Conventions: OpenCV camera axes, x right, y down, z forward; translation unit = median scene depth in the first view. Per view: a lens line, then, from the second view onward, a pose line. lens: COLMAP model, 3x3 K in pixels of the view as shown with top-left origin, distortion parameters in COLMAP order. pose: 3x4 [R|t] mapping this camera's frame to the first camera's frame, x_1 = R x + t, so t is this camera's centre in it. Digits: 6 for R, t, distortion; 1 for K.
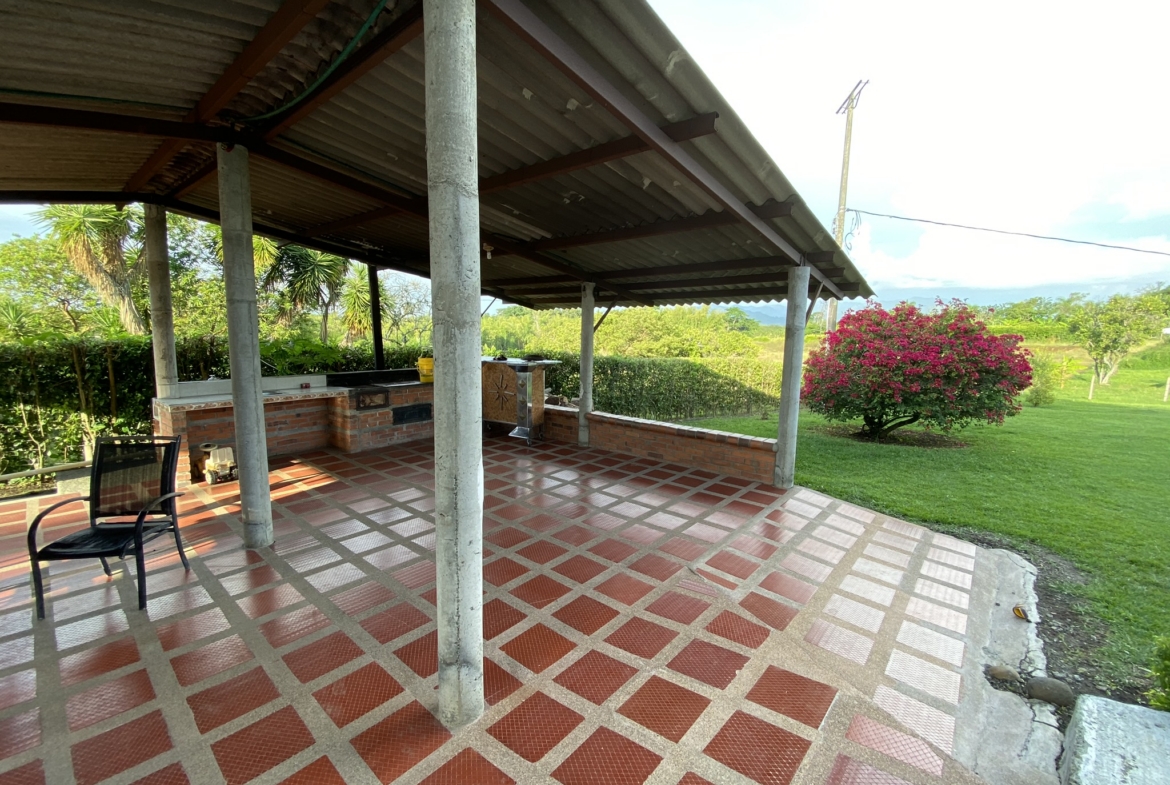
lens RADIAL K [[479.2, 0, 589.5], [0, 479.2, 391.4], [0, 0, 1]] dist [0.034181, -0.024340]
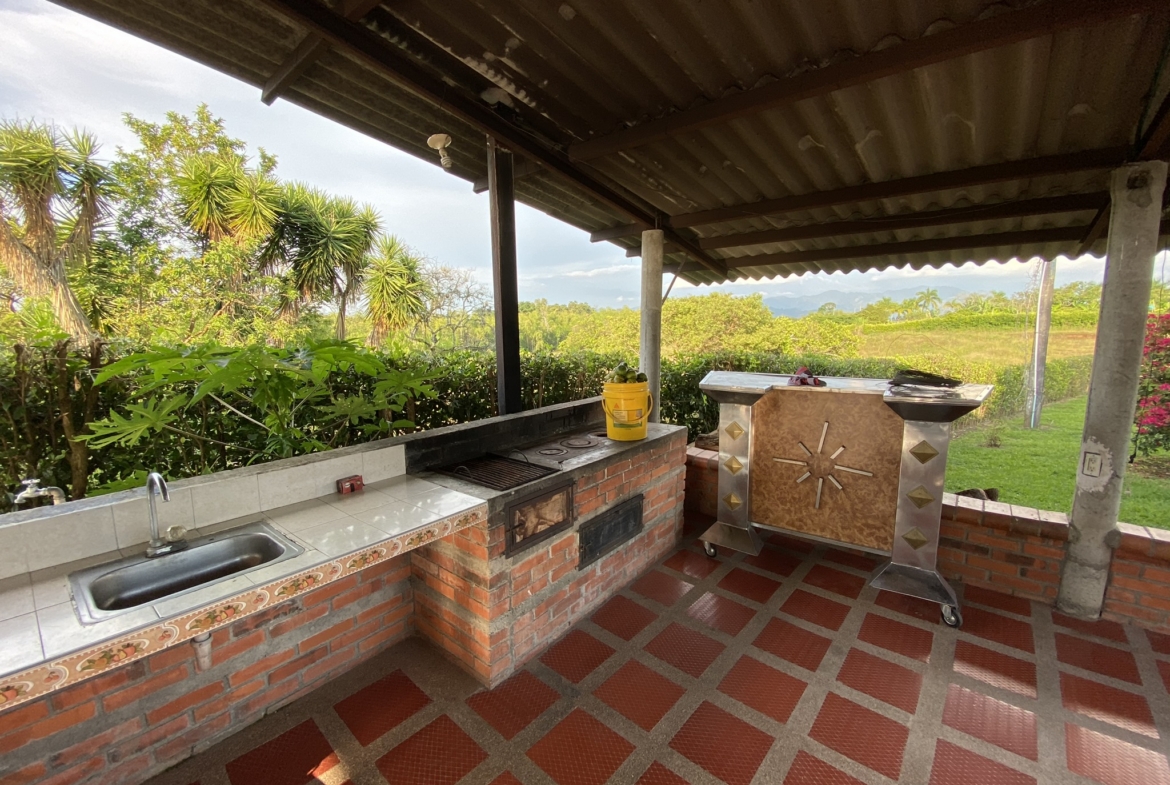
lens RADIAL K [[479.2, 0, 589.5], [0, 479.2, 391.4], [0, 0, 1]] dist [0.034181, -0.024340]
pose [[0.999795, -0.017534, -0.010125, -0.180124], [0.017624, 0.999805, 0.008881, -0.032282], [0.009968, -0.009058, 0.999909, 0.288719]]
